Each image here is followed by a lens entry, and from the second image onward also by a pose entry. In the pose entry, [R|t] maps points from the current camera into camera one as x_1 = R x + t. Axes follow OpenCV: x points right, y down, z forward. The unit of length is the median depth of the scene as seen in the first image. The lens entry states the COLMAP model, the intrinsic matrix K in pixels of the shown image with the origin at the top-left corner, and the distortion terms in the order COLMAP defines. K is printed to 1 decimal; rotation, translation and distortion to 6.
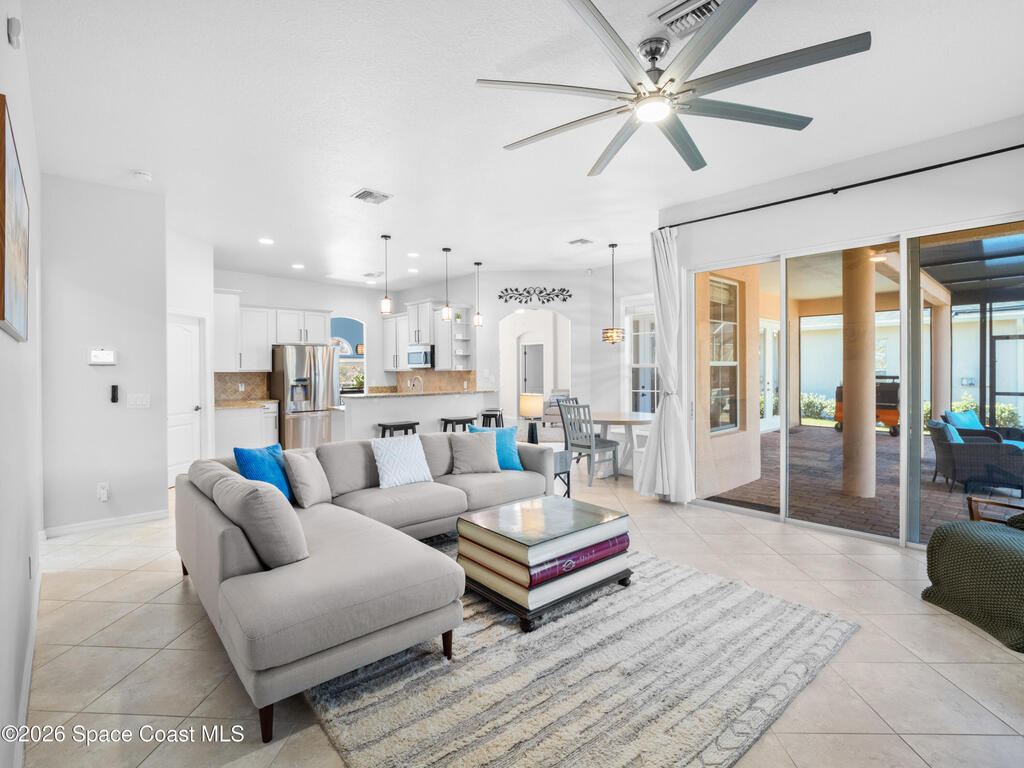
lens RADIAL K [[496.4, 0, 514.5], [0, 496.4, 375.5], [0, 0, 1]] dist [-0.012054, -0.001377]
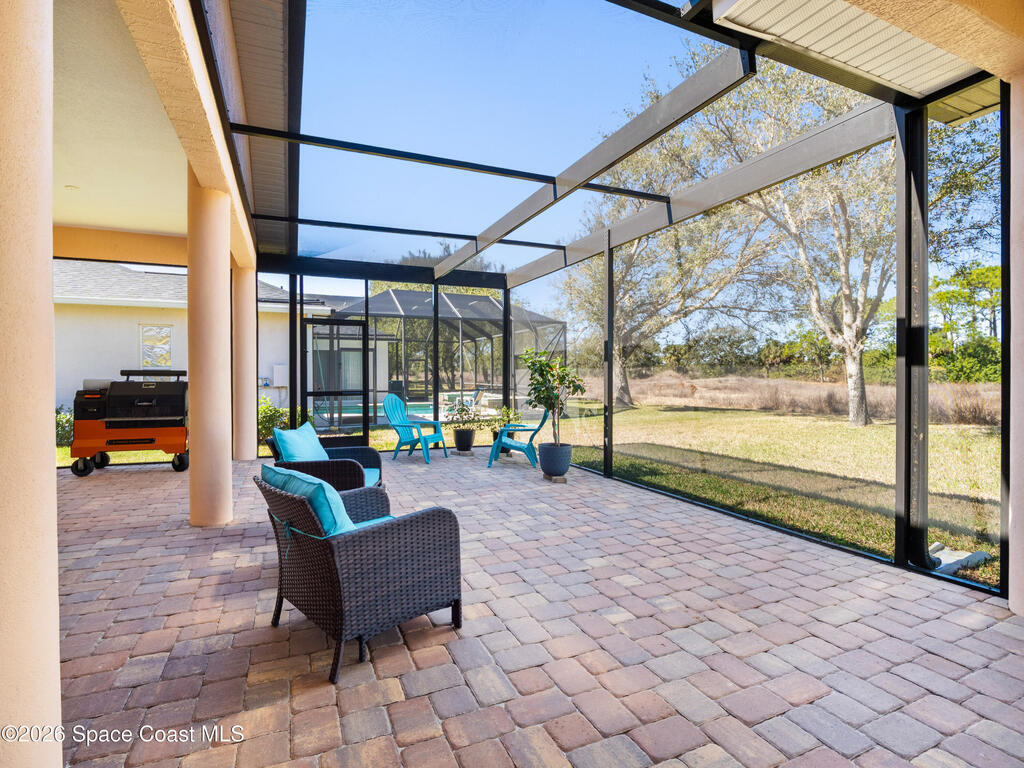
lens RADIAL K [[496.4, 0, 511.8], [0, 496.4, 373.9], [0, 0, 1]] dist [-0.012054, -0.001377]
pose [[0.321542, 0.003499, 0.946889, 0.417926], [0.012432, 0.999891, -0.007916, 0.019253], [-0.946814, 0.014317, 0.321464, 0.532368]]
